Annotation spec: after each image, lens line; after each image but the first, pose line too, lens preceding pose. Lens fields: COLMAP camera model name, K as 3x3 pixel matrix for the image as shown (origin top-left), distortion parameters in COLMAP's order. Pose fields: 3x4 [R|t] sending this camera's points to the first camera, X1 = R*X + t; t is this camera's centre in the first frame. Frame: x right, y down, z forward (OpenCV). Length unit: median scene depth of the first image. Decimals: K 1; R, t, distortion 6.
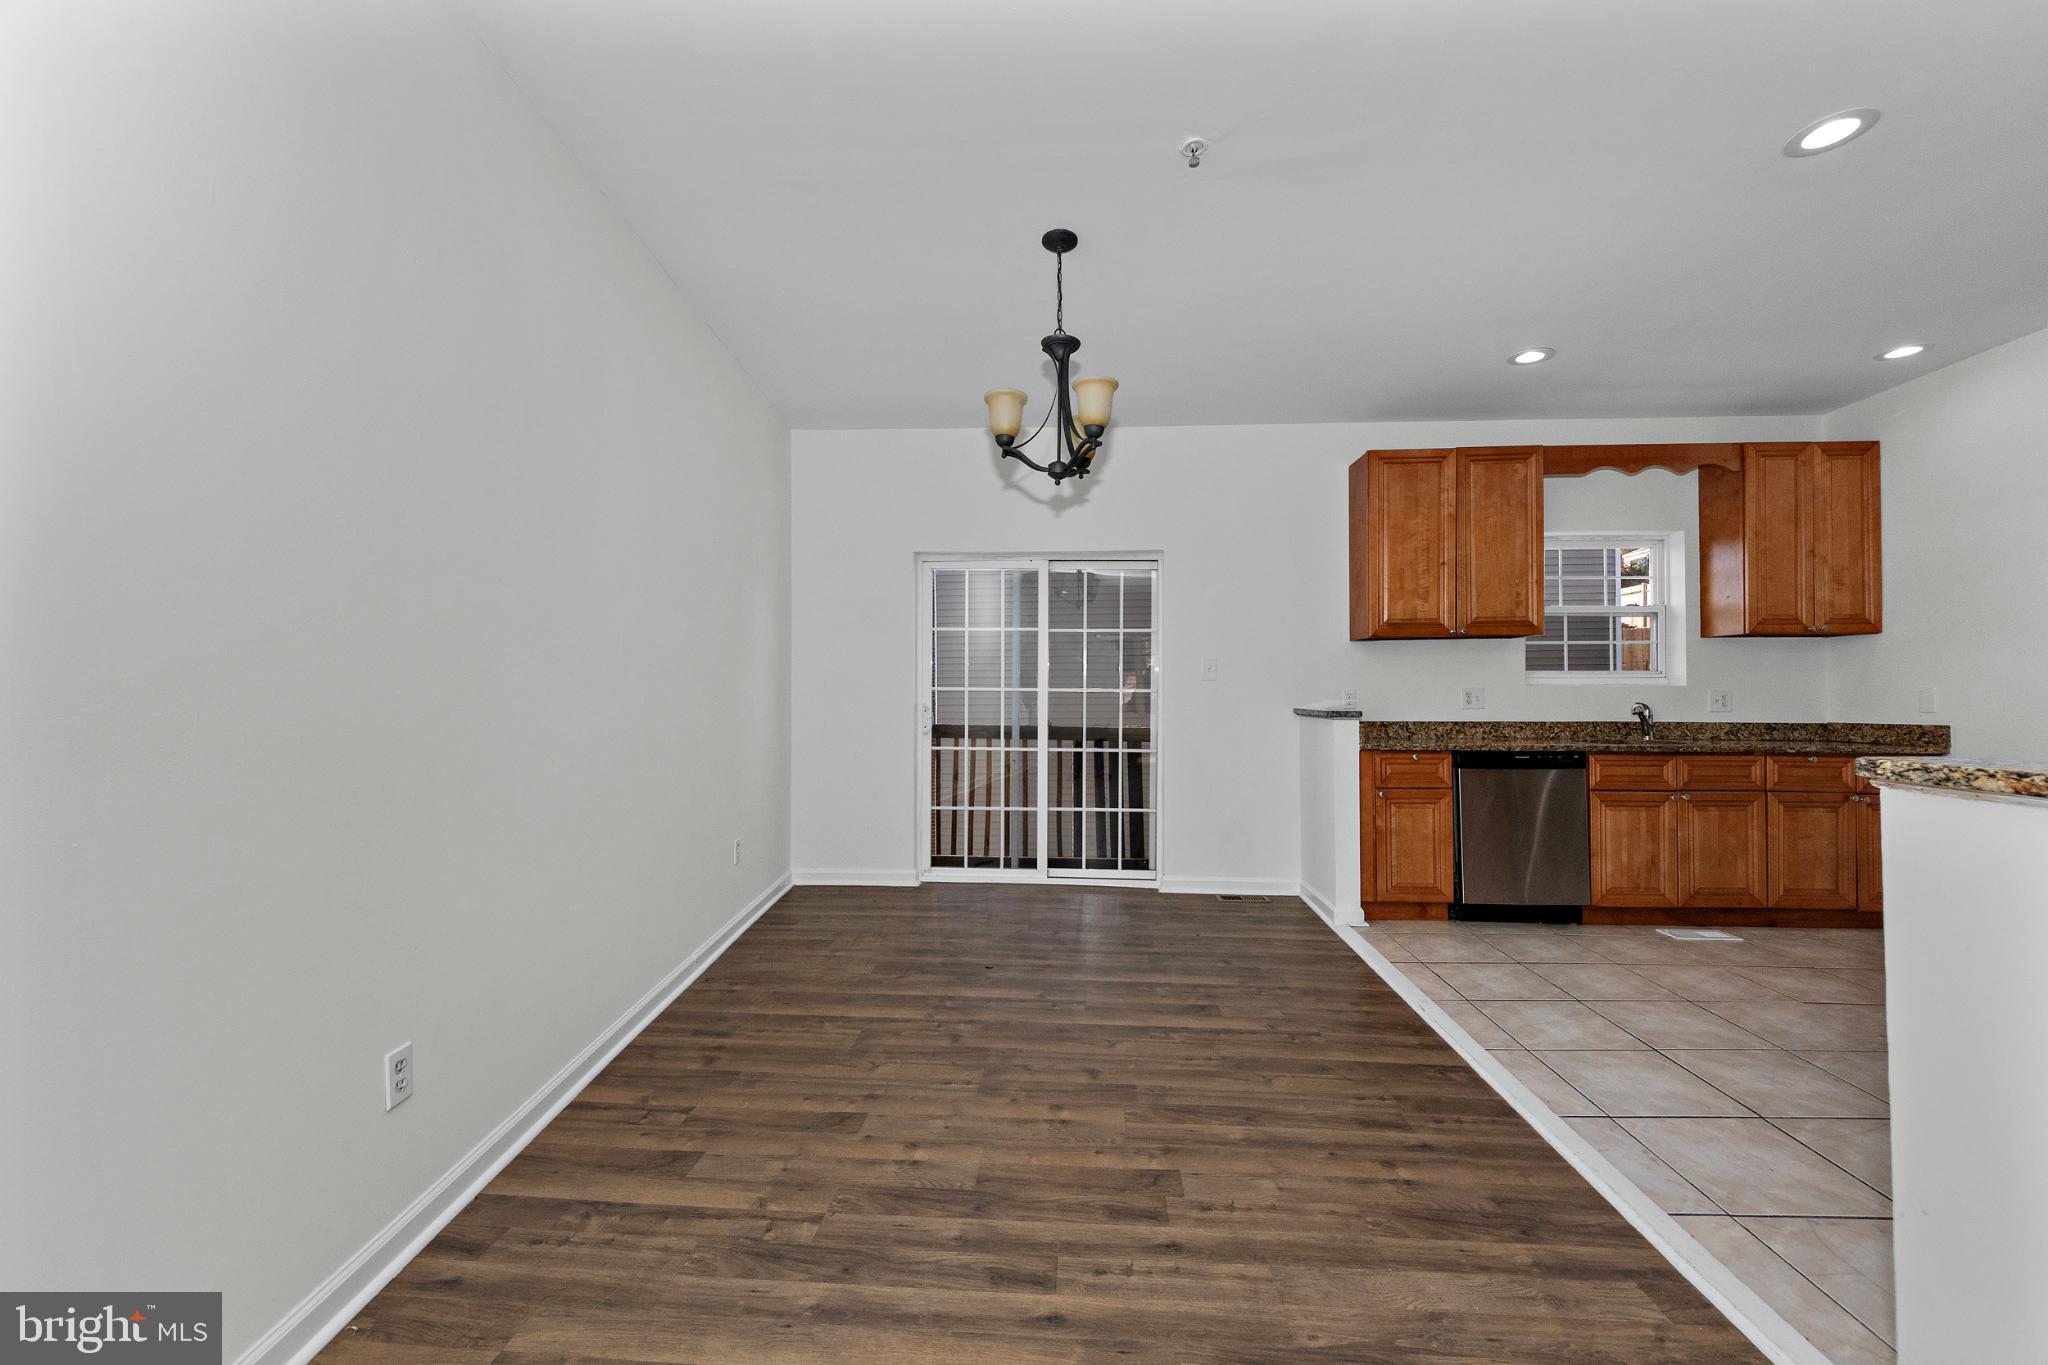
lens RADIAL K [[775.6, 0, 1032.4], [0, 775.6, 688.6], [0, 0, 1]] dist [-0.016541, 0.000100]
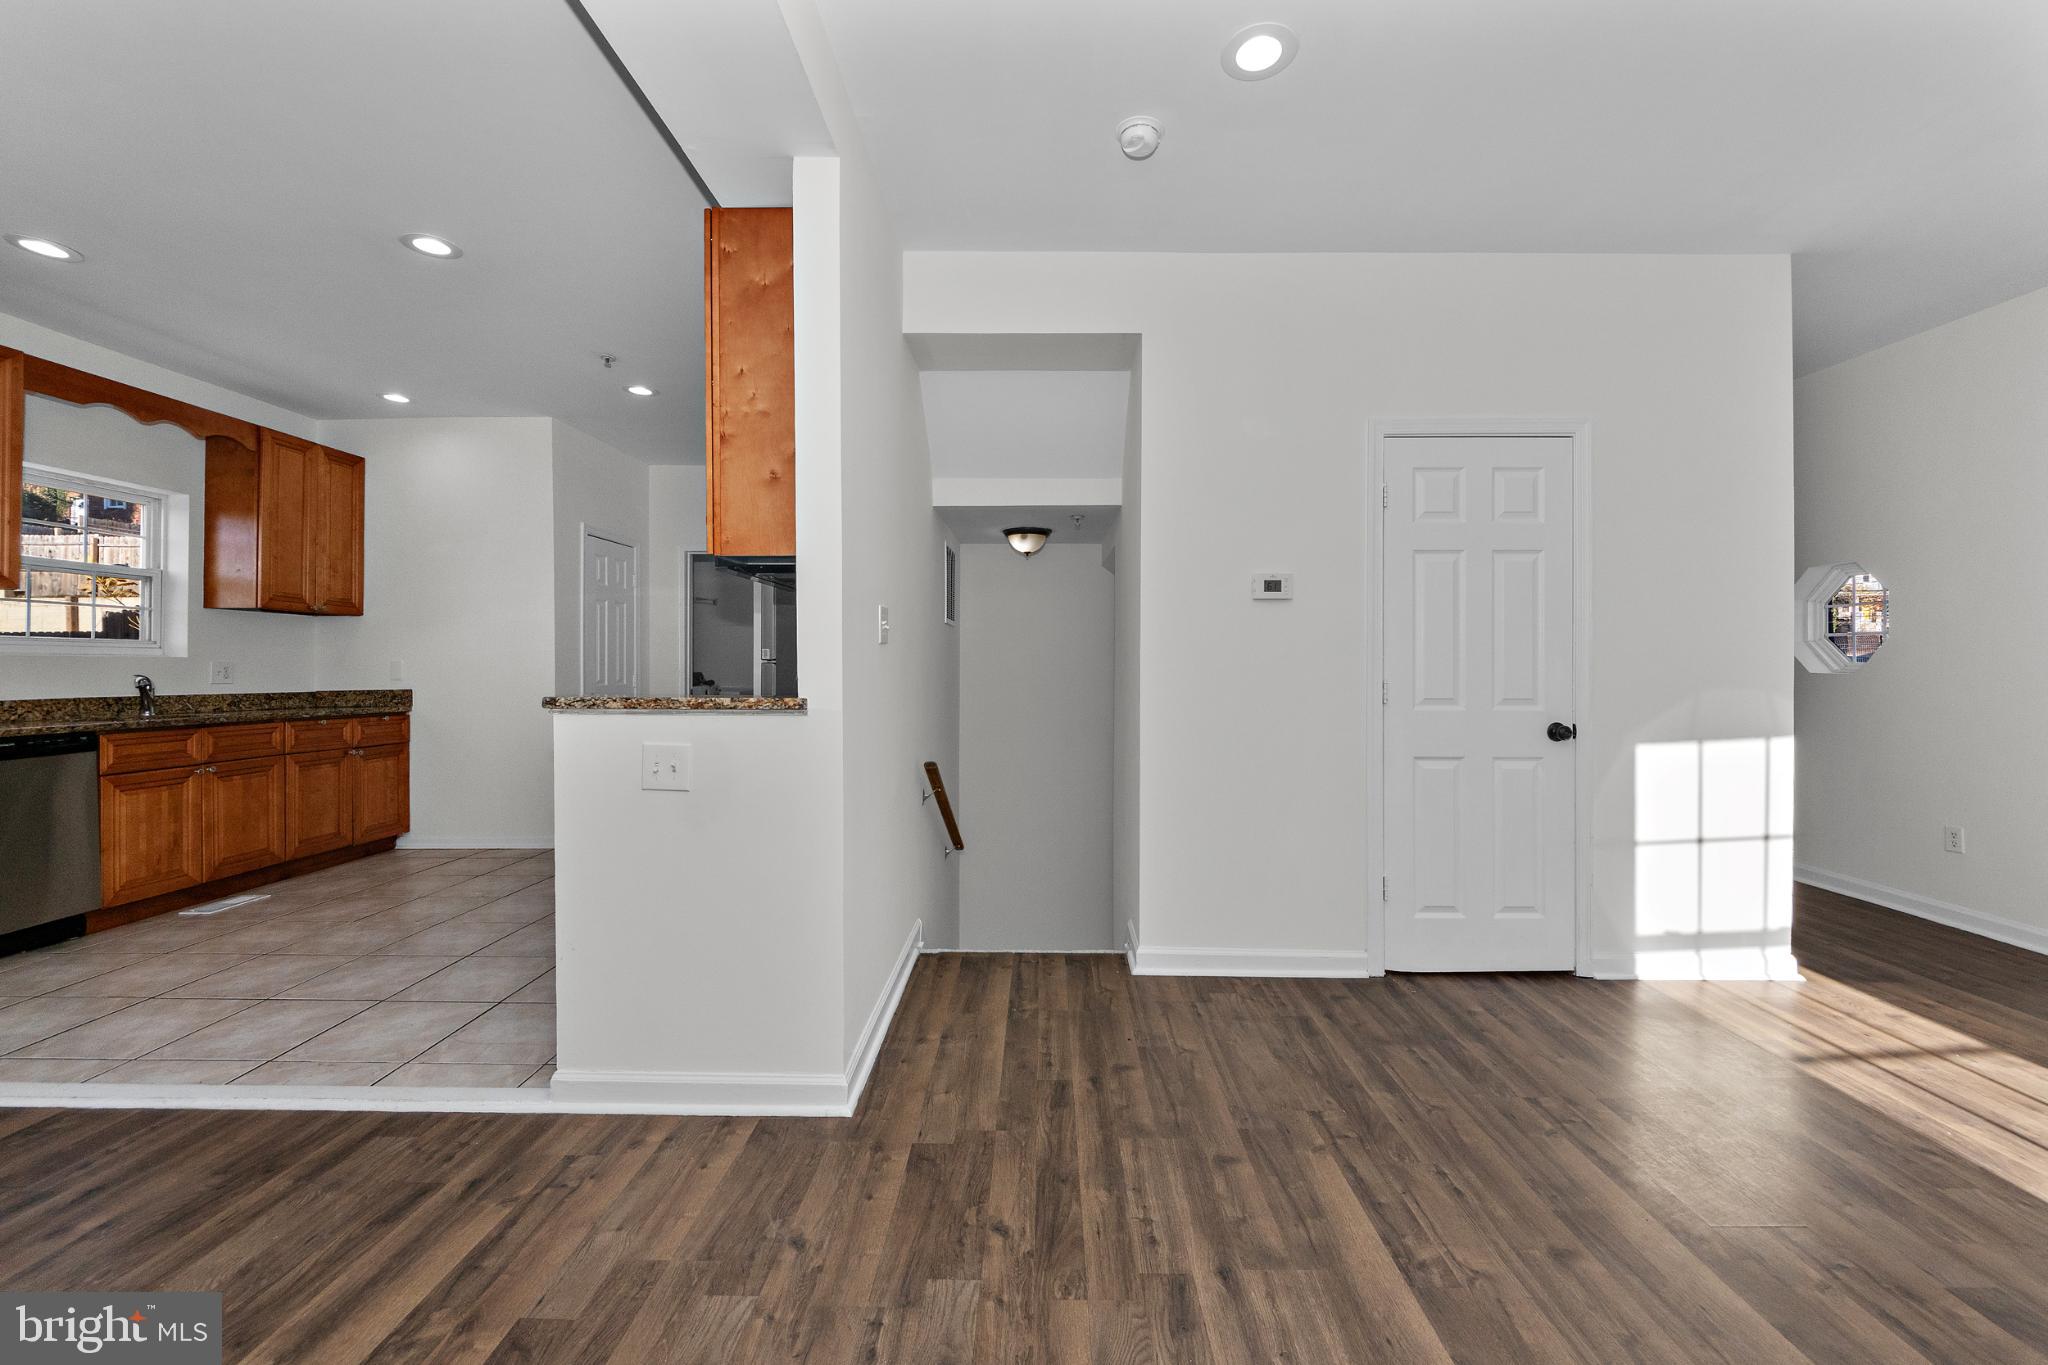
lens RADIAL K [[793.5, 0, 1033.3], [0, 793.5, 648.3], [0, 0, 1]] dist [-0.011300, 0.000118]
pose [[-0.064883, 0.023460, 0.997617, -0.235352], [-0.002566, 0.999716, -0.023676, 0.007049], [-0.997890, -0.004096, -0.064805, 0.009838]]
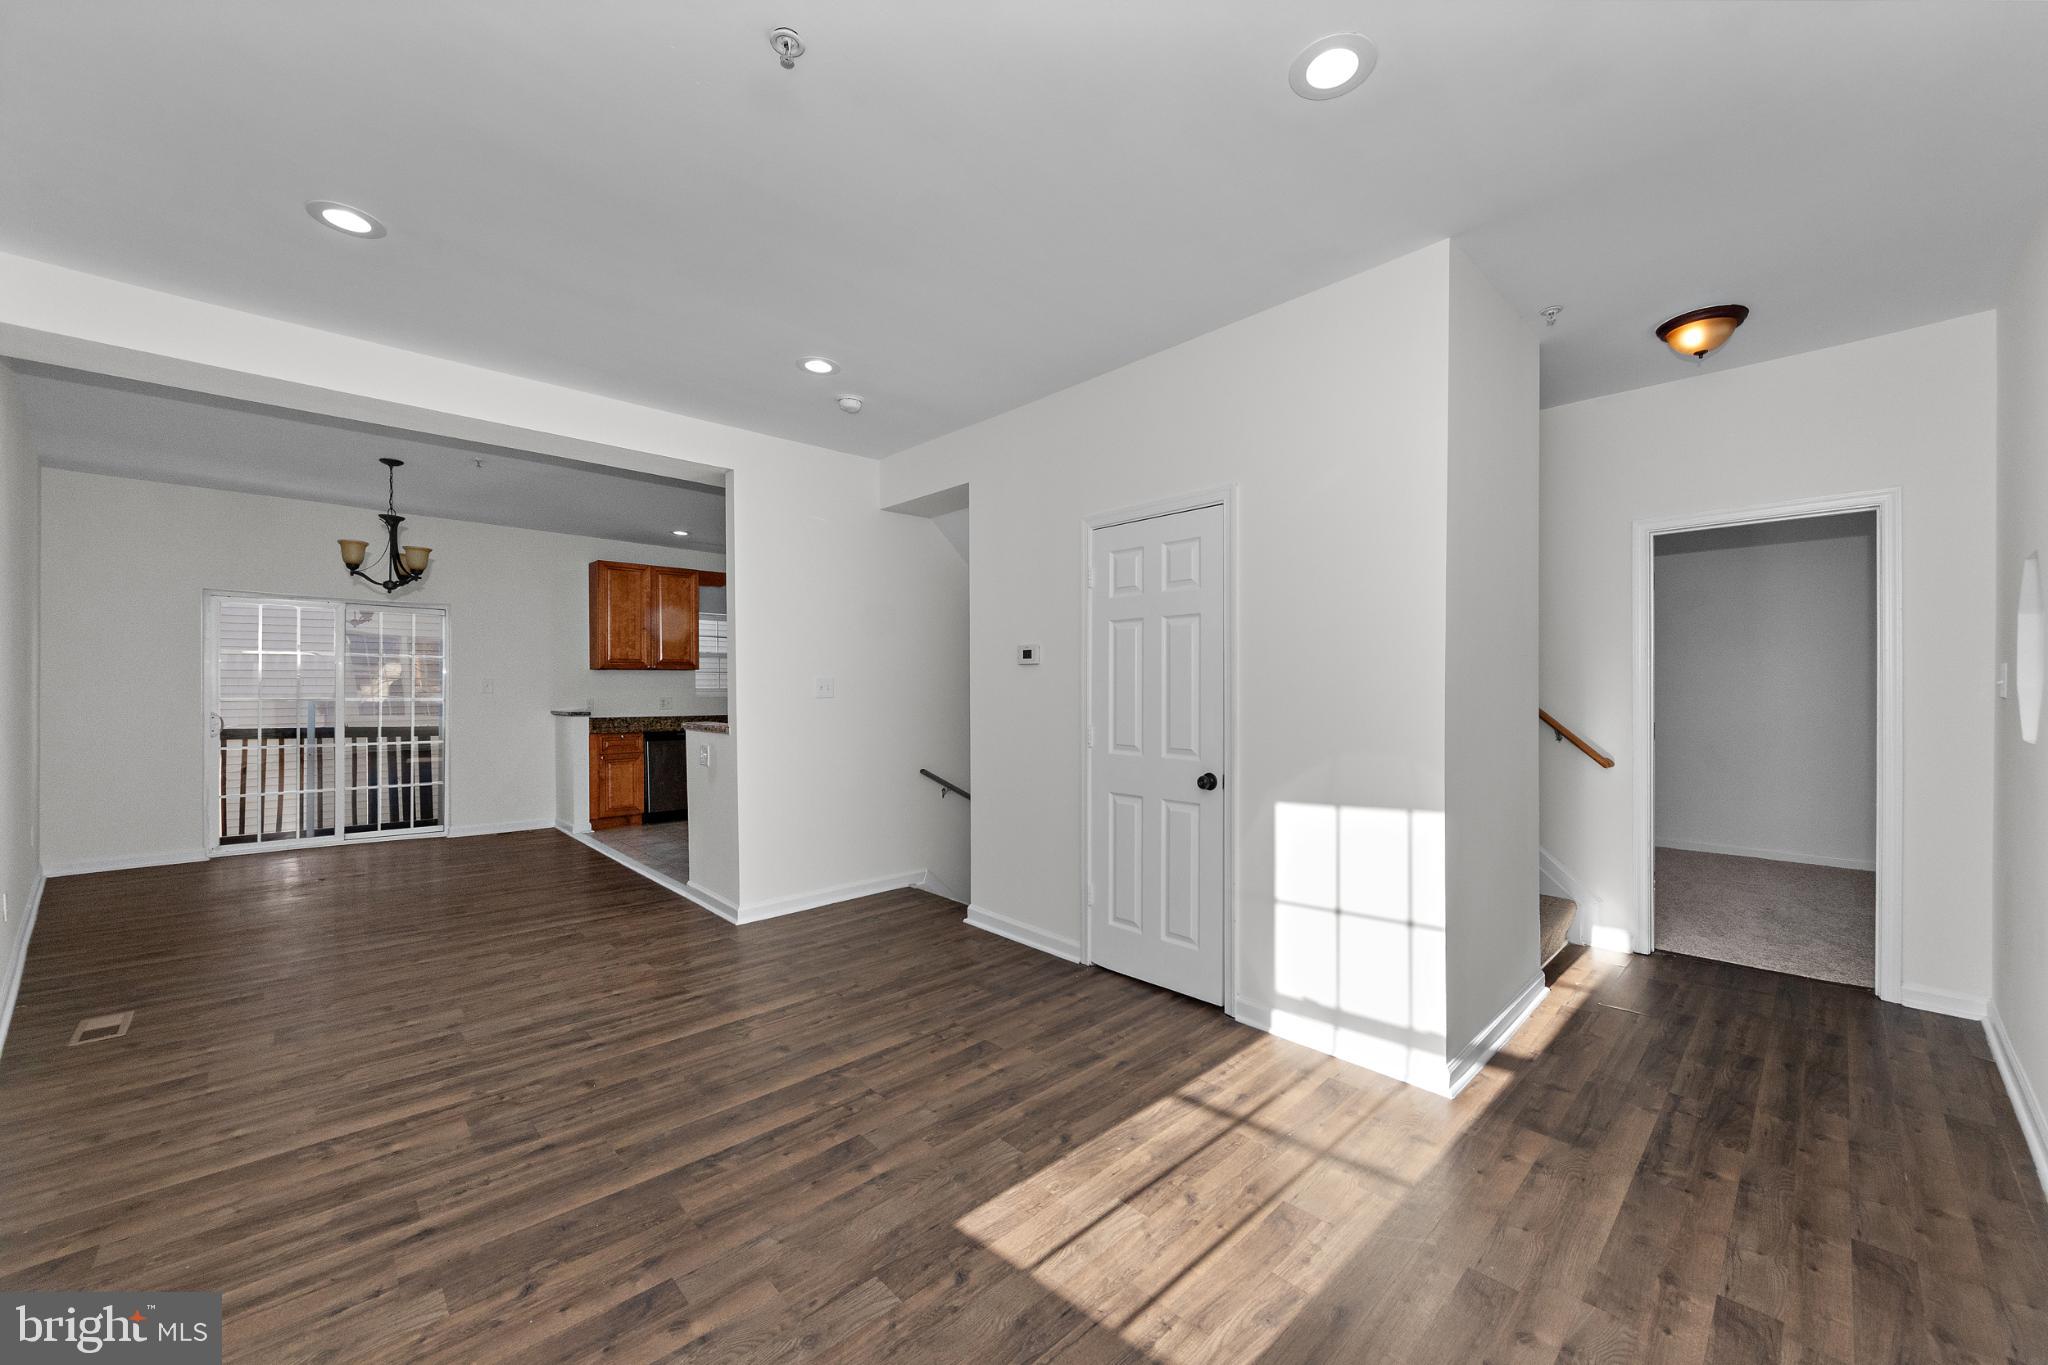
lens RADIAL K [[768.4, 0, 1028.0], [0, 768.4, 689.0], [0, 0, 1]] dist [-0.000727, -0.000364]
pose [[0.672067, 0.001298, 0.740489, -0.219655], [-0.003421, 0.999993, 0.001352, -0.030683], [-0.740482, -0.003442, 0.672067, -0.996307]]
